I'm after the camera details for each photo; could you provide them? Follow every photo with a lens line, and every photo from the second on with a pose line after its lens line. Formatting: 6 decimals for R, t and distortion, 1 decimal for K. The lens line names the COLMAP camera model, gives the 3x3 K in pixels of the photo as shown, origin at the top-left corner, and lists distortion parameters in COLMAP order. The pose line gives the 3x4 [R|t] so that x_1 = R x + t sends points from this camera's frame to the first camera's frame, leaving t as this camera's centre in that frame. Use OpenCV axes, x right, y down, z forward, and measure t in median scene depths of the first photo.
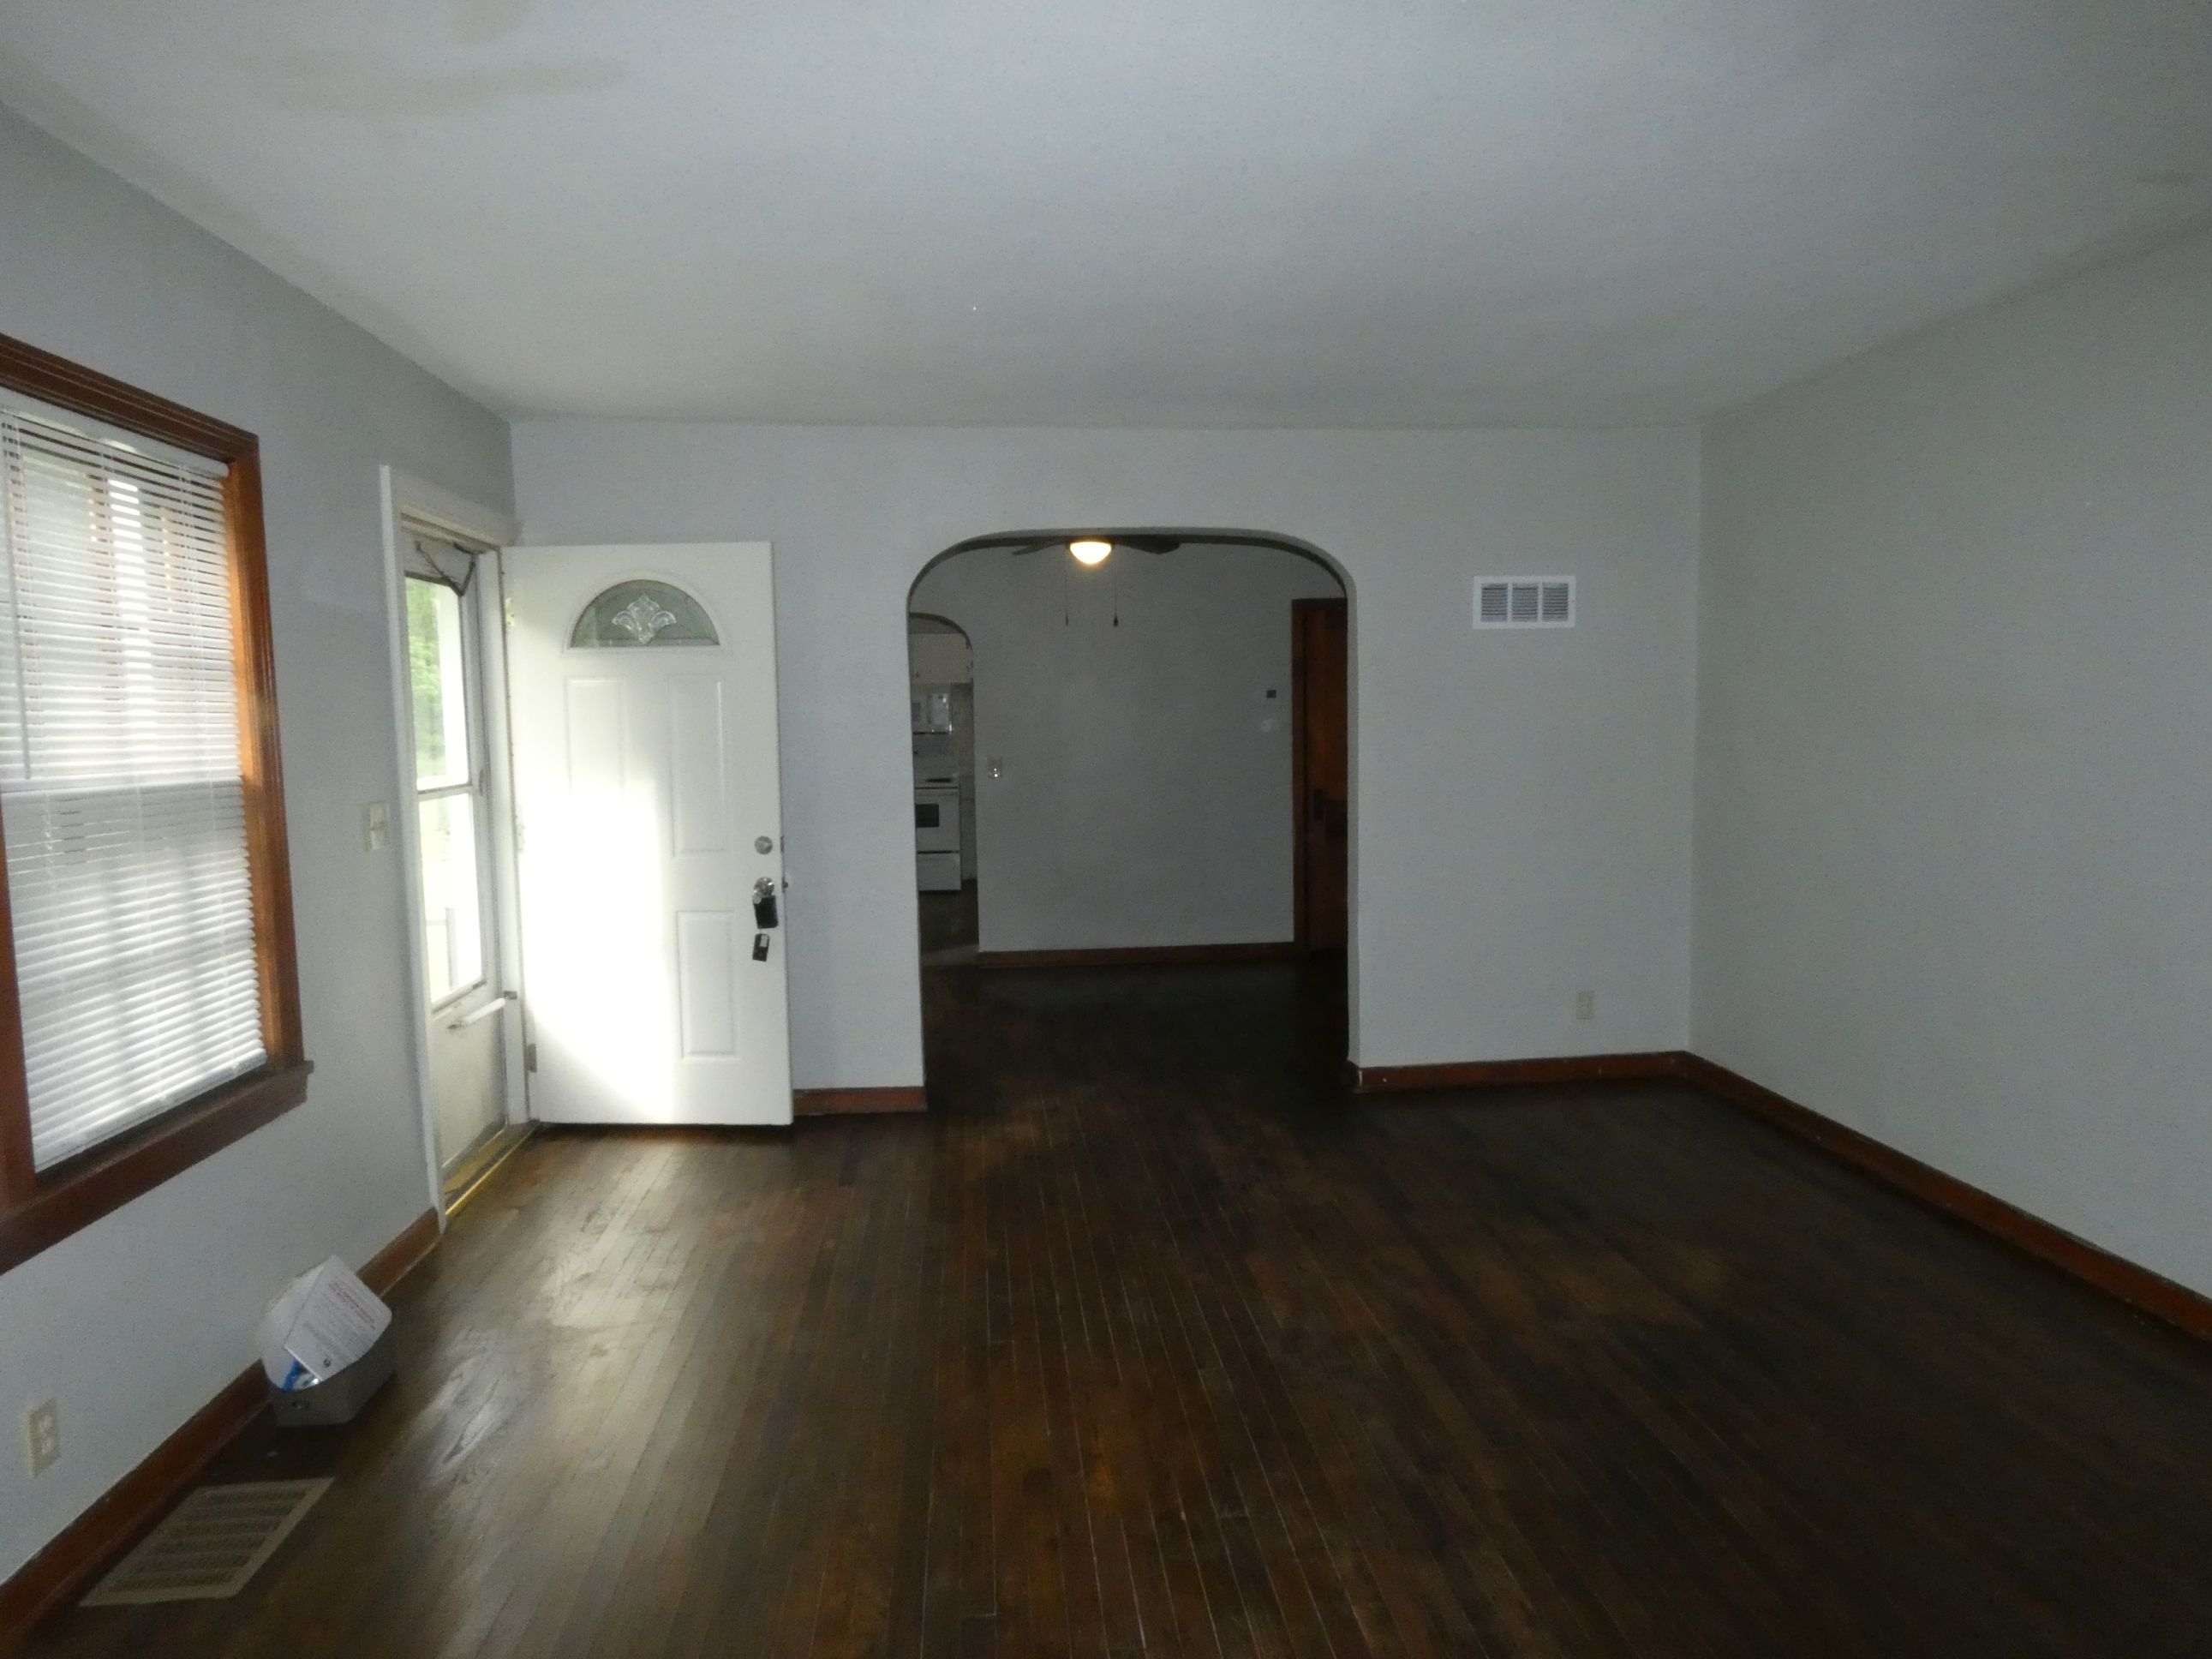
lens RADIAL K [[1314.6, 0, 1106.0], [0, 1314.6, 829.5], [0, 0, 1]] dist [-0.003188, -0.001127]
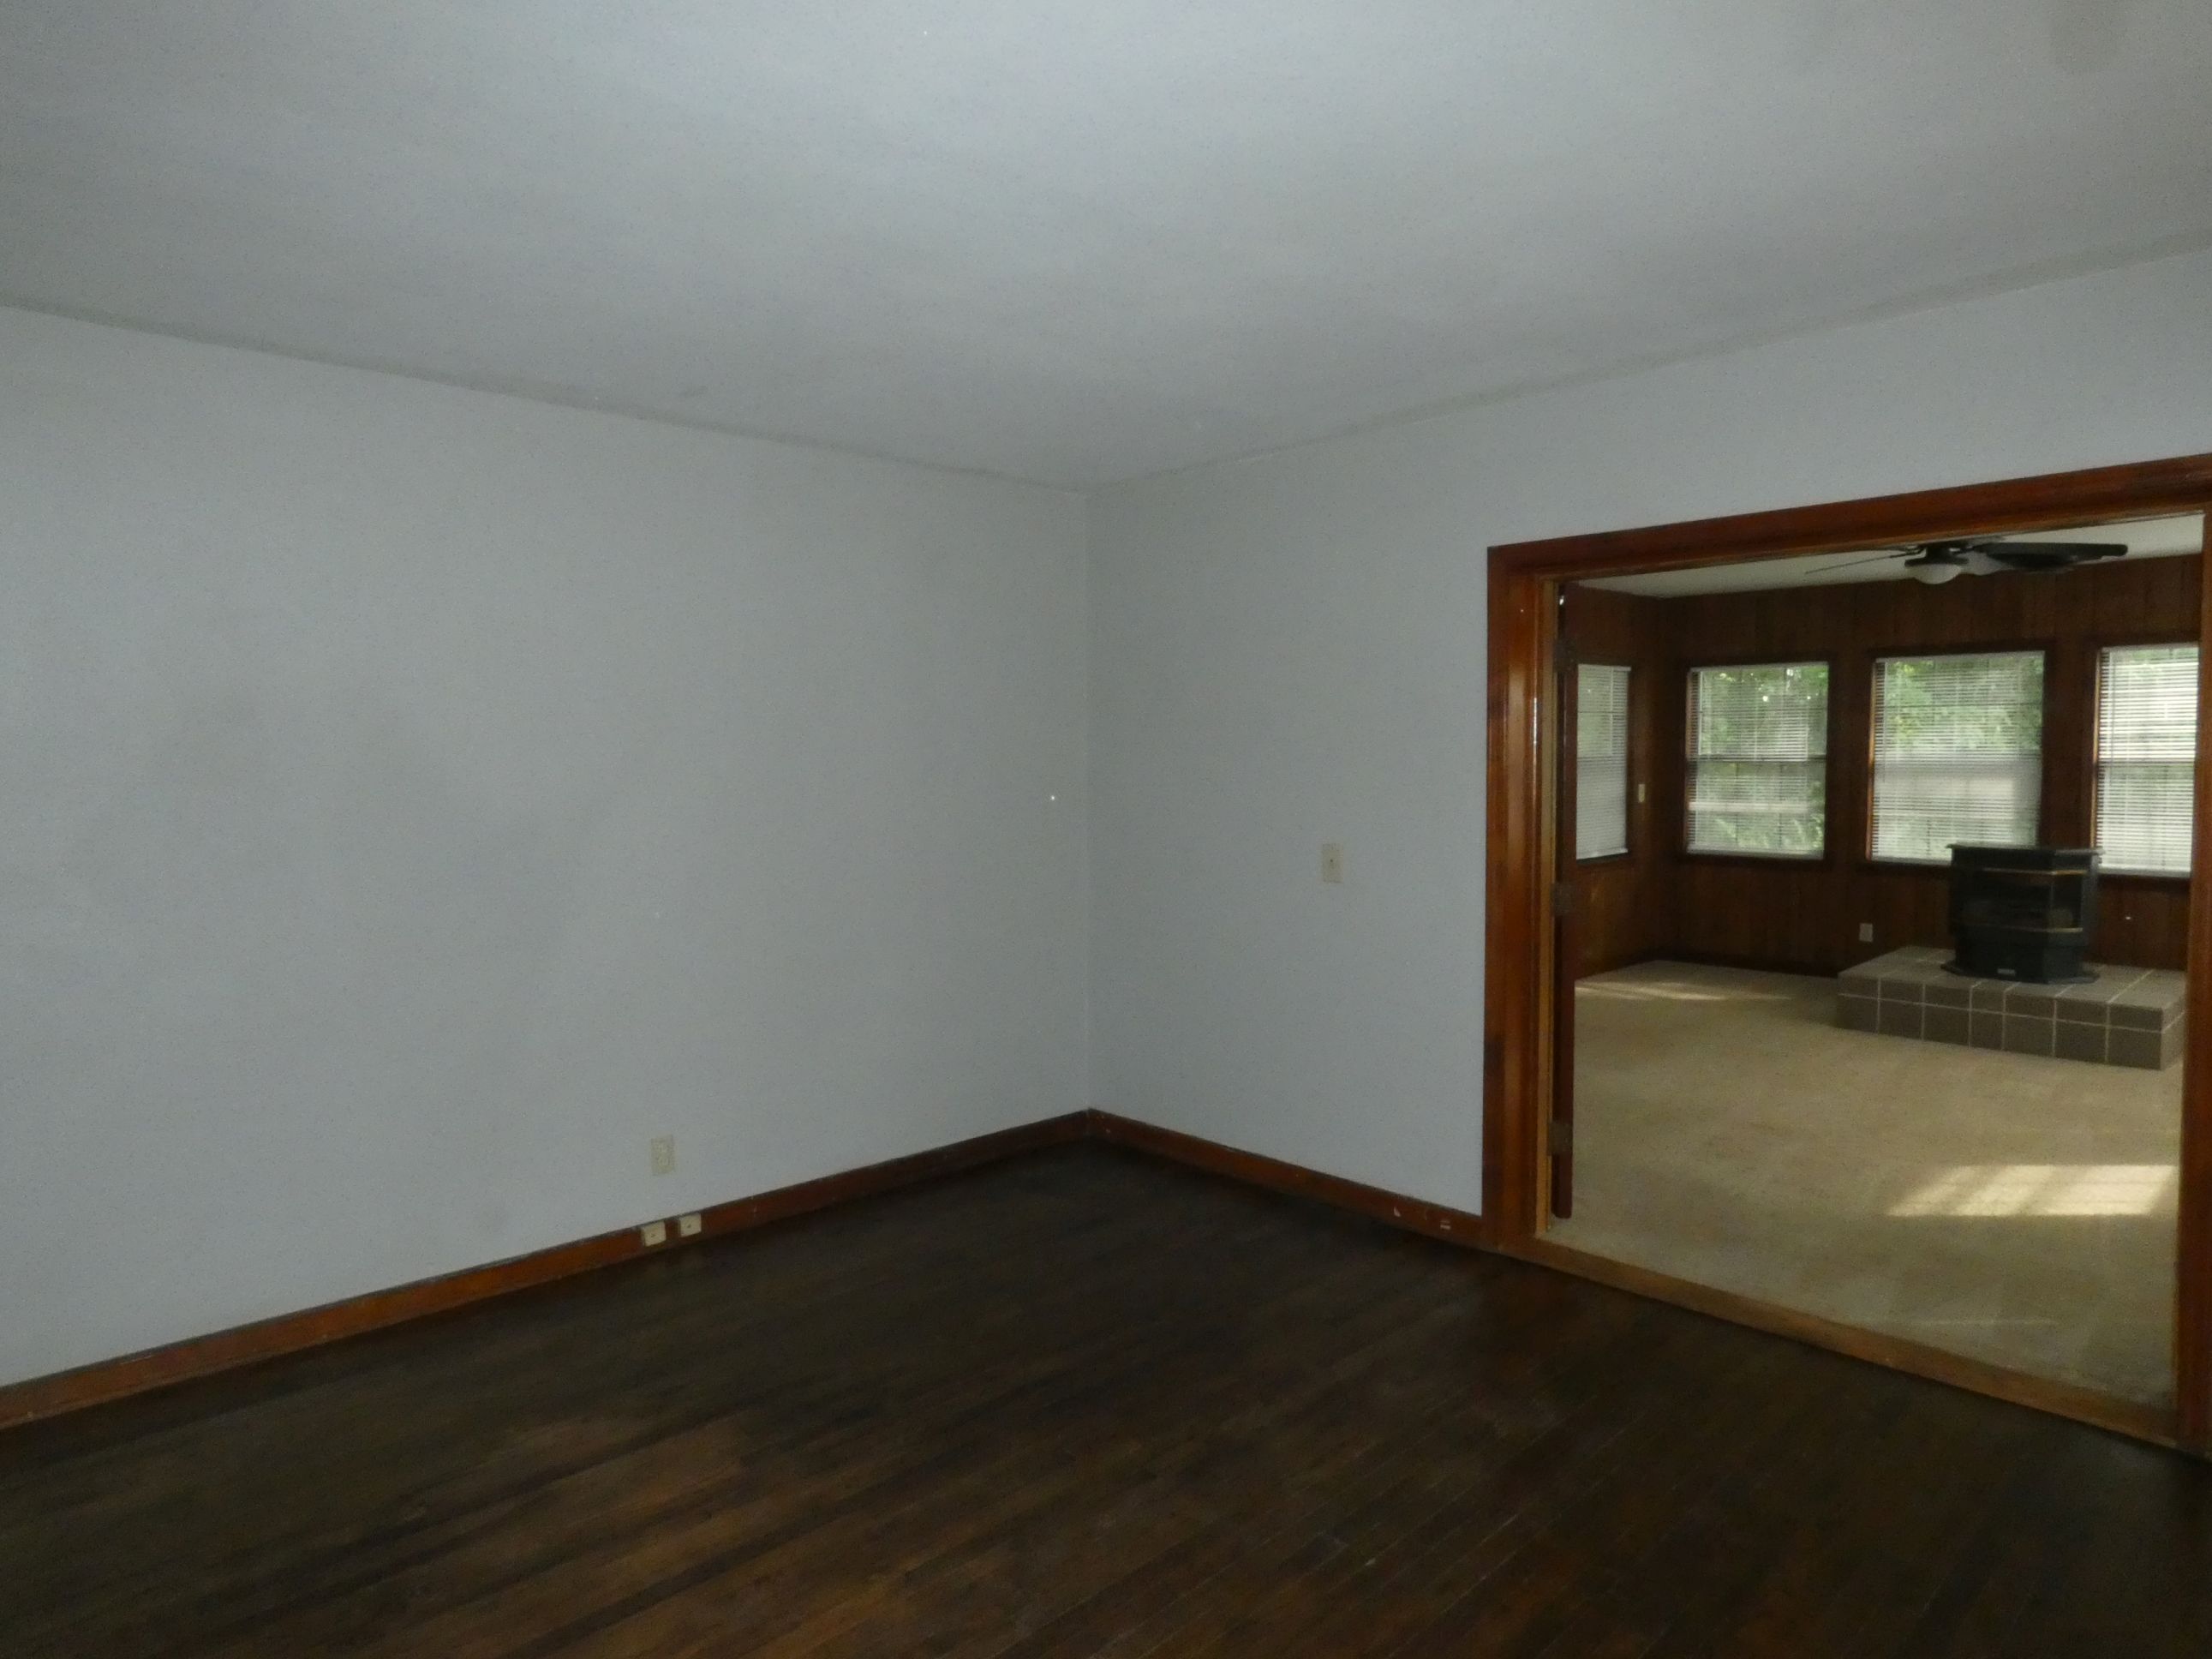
lens RADIAL K [[1314.6, 0, 1106.0], [0, 1314.6, 829.5], [0, 0, 1]] dist [-0.003188, -0.001127]
pose [[-0.619776, -0.018508, 0.784560, -0.316601], [0.083735, 0.992455, 0.089560, -0.075992], [-0.780298, 0.121203, -0.613551, 0.910964]]
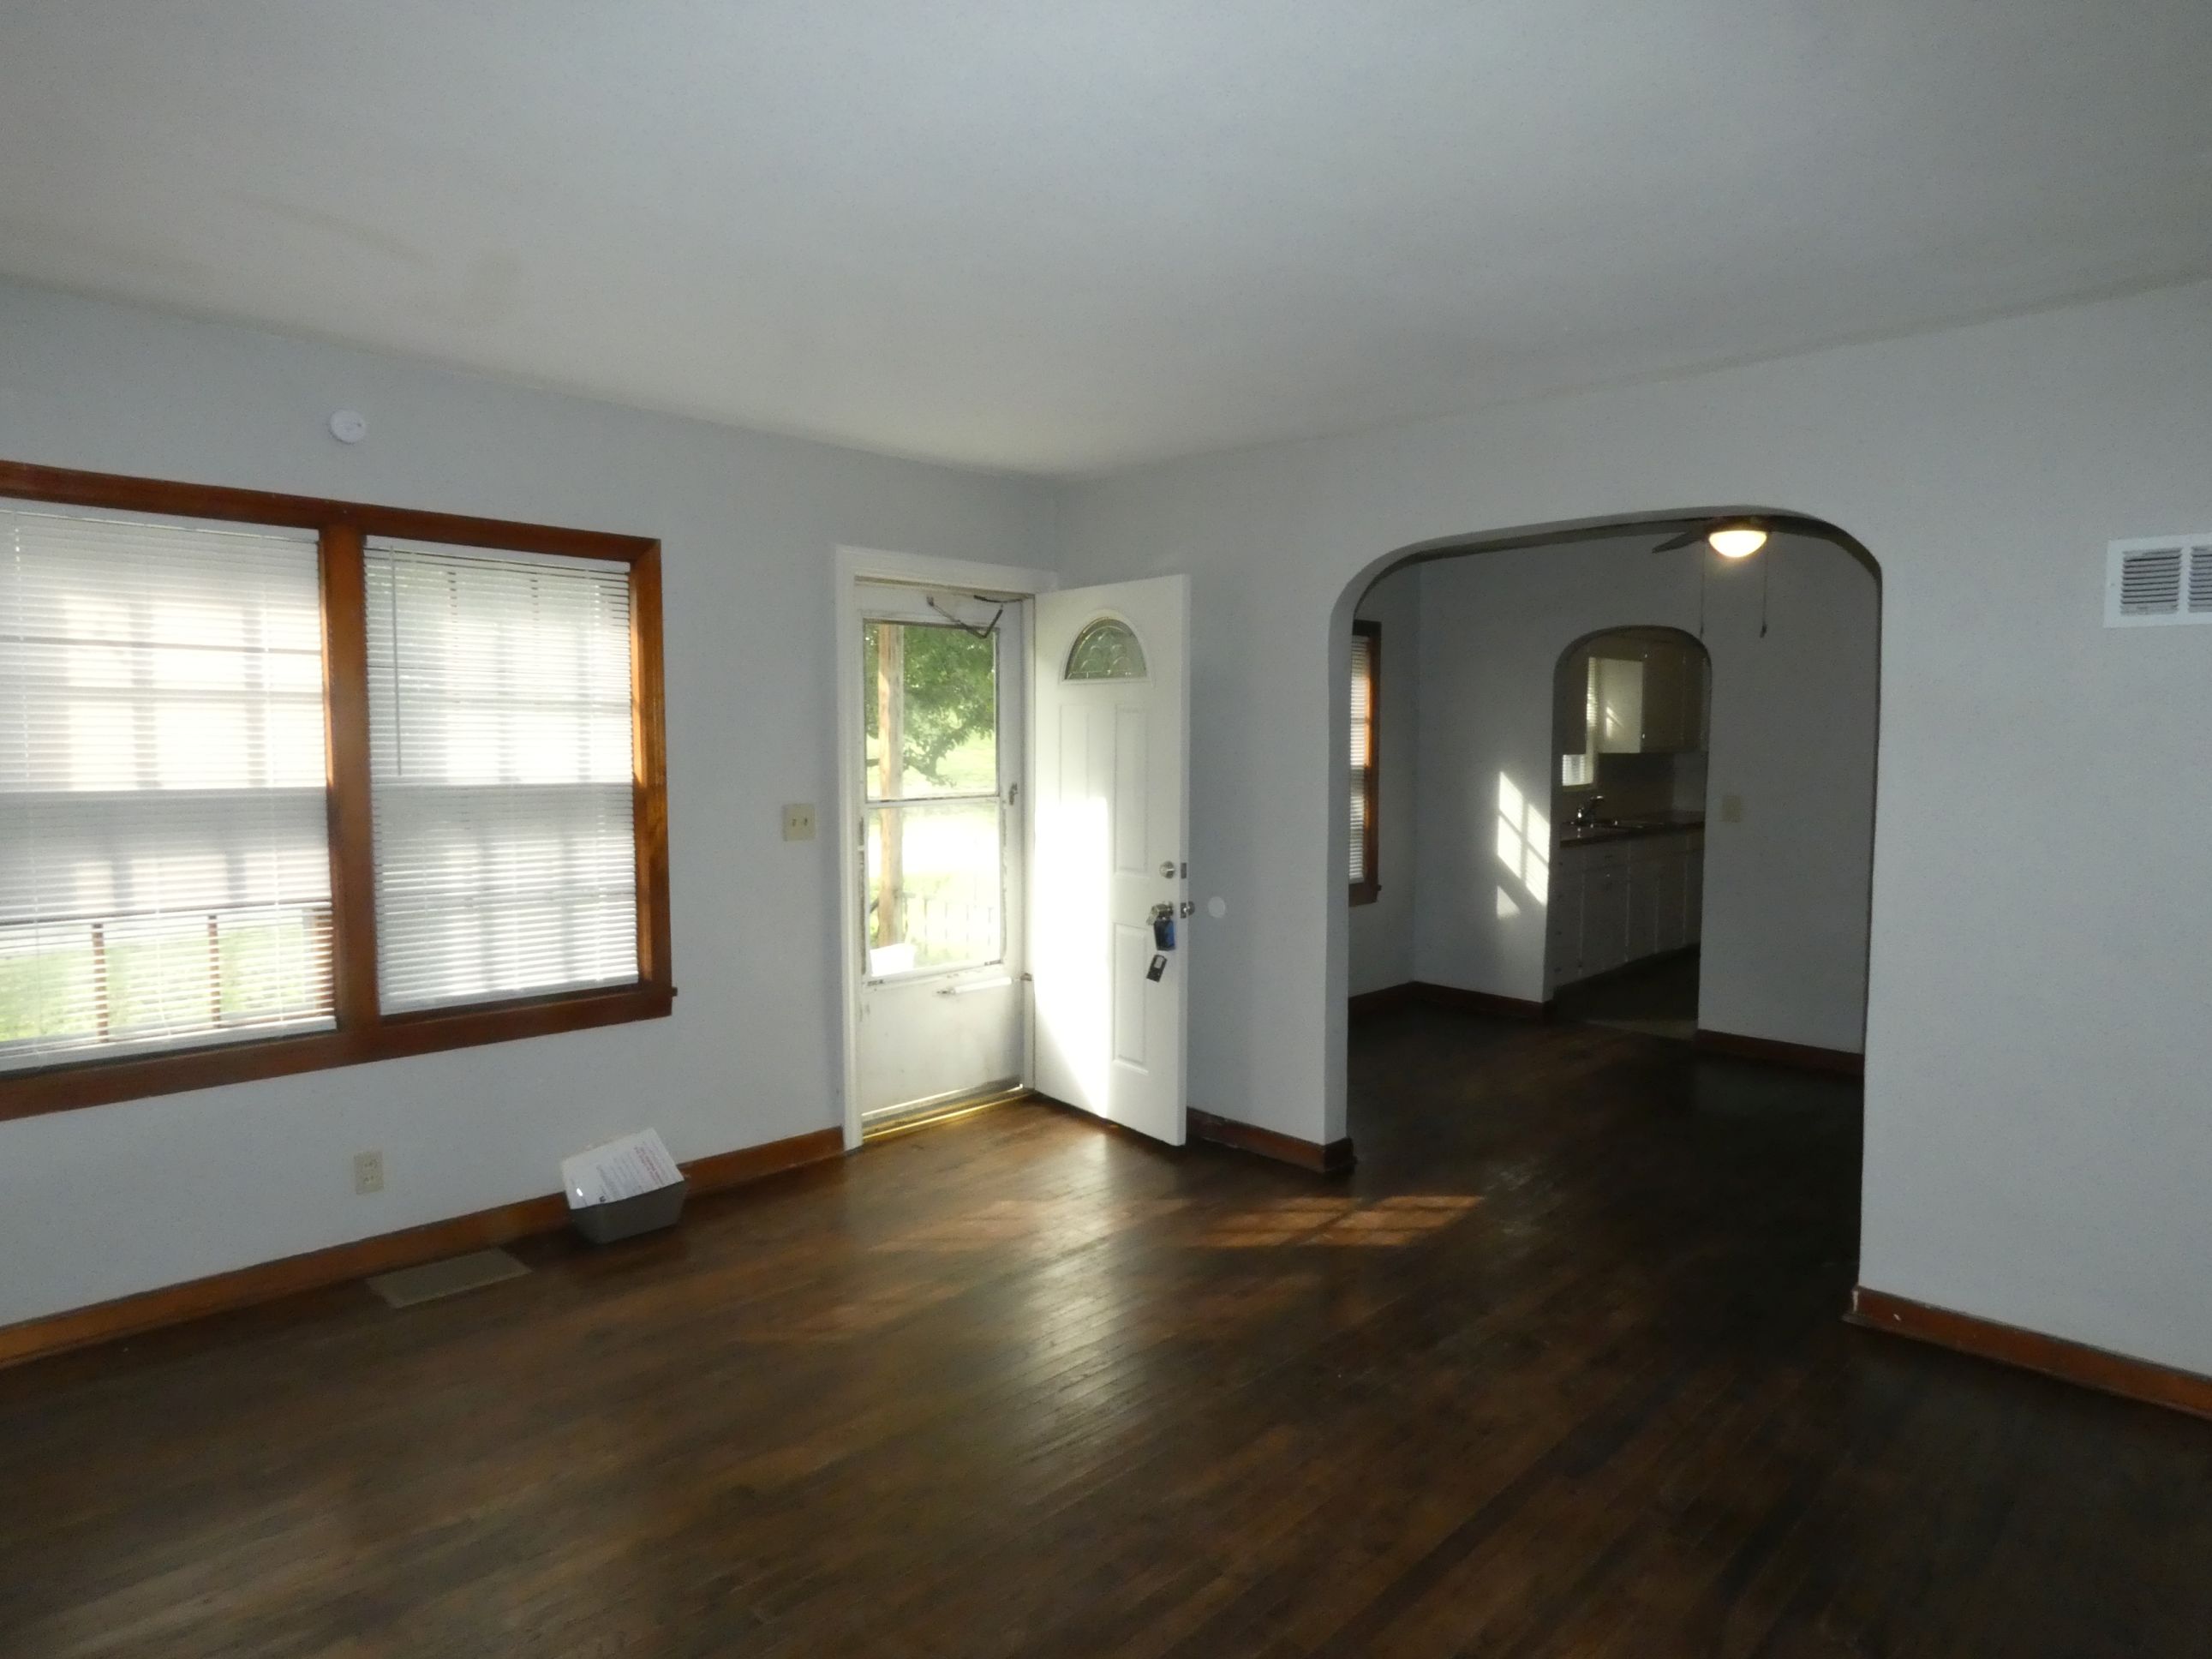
lens RADIAL K [[1314.6, 0, 1106.0], [0, 1314.6, 829.5], [0, 0, 1]] dist [-0.003188, -0.001127]
pose [[0.649769, 0.073440, -0.756576, 0.490010], [-0.082491, 0.996256, 0.025859, -0.042402], [0.755643, 0.045608, 0.653394, 0.292956]]
